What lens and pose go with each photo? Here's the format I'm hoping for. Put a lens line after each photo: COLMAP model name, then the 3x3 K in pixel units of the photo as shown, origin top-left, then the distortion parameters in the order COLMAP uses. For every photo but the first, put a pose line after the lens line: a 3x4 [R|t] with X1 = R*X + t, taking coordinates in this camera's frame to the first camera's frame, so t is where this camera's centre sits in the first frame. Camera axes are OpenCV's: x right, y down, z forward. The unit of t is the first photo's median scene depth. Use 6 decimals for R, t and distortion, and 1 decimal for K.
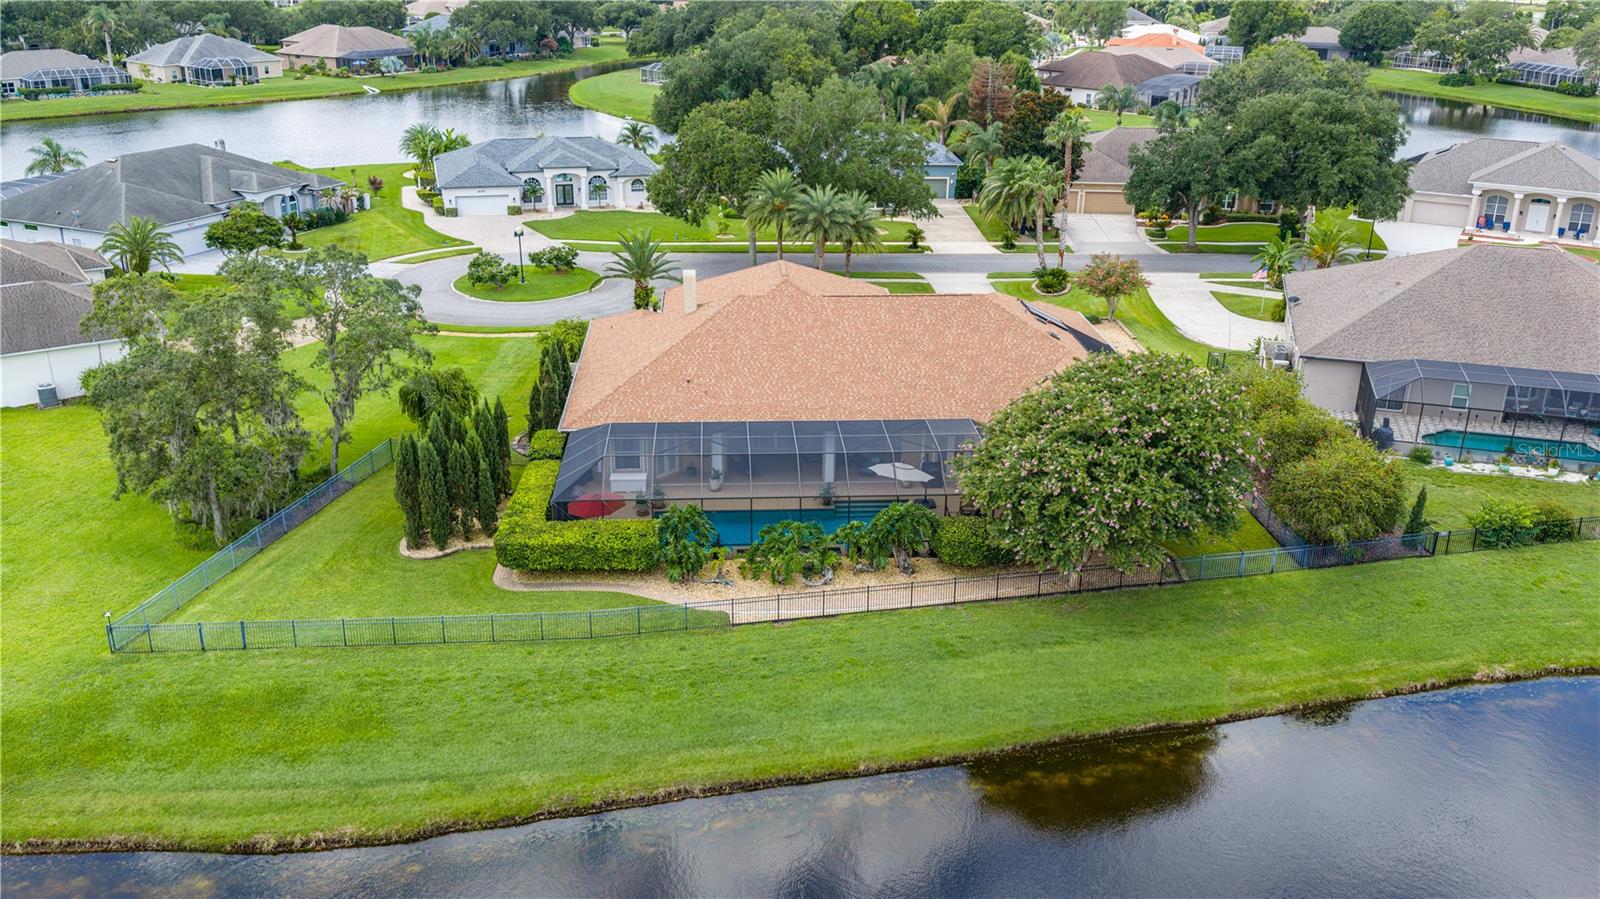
lens RADIAL K [[1330.3, 0, 800.0], [0, 1330.3, 449.5], [0, 0, 1]] dist [0.000573, -0.018163]
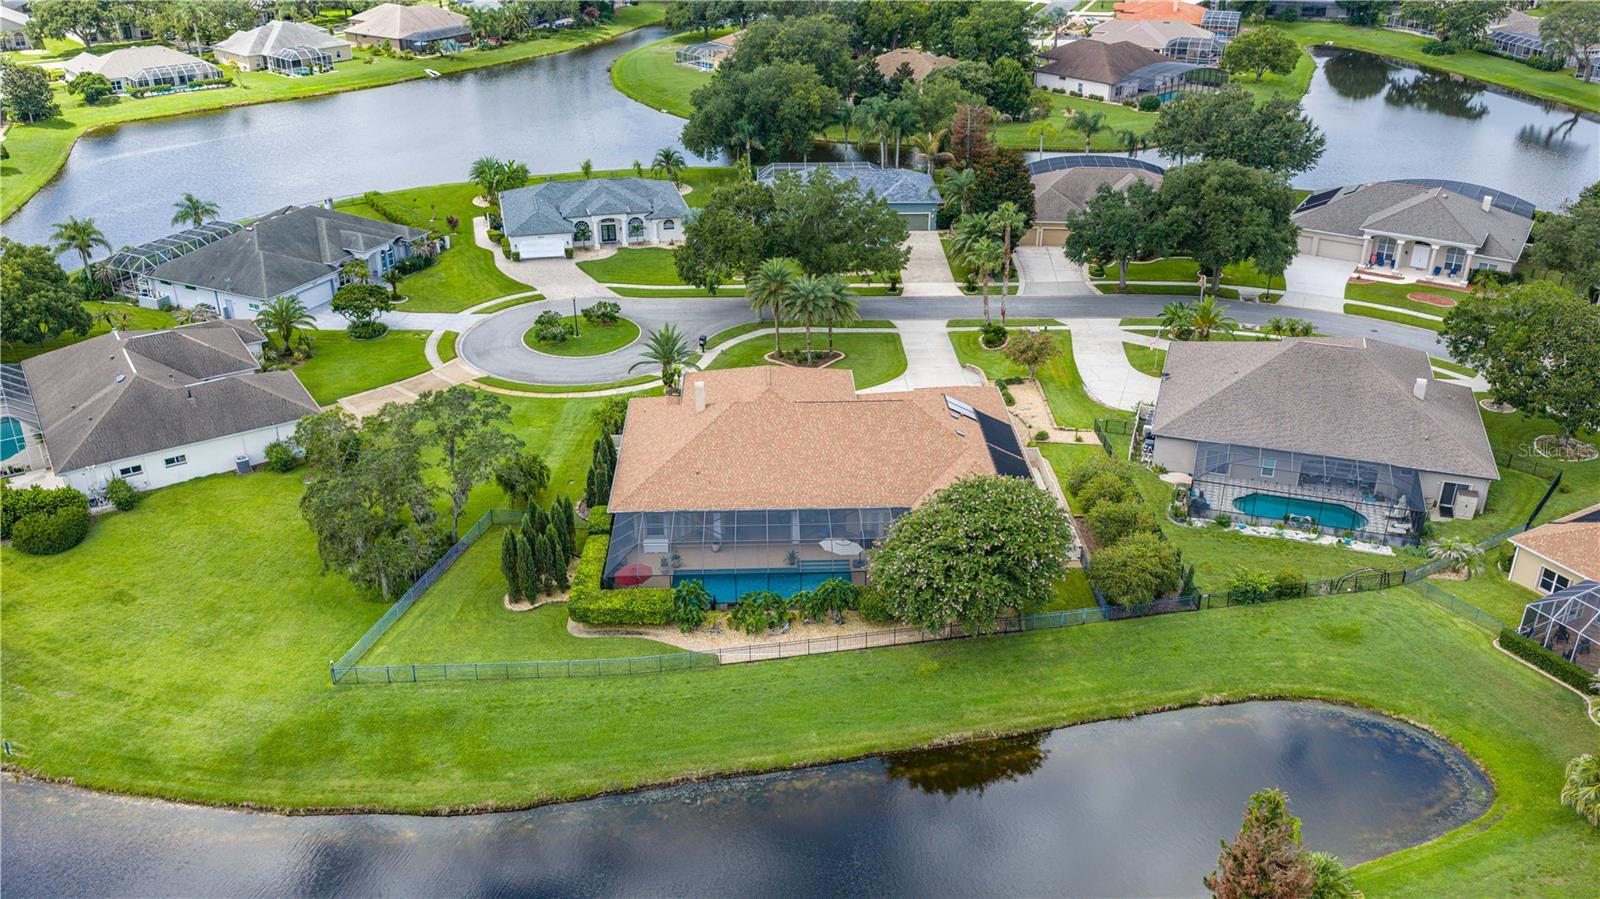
lens RADIAL K [[1330.3, 0, 800.0], [0, 1330.3, 449.5], [0, 0, 1]] dist [0.000573, -0.018163]
pose [[0.999408, 0.002396, -0.034328, 0.074045], [0.000694, 0.995967, 0.089715, -0.201581], [0.034405, -0.089686, 0.995376, -0.410370]]
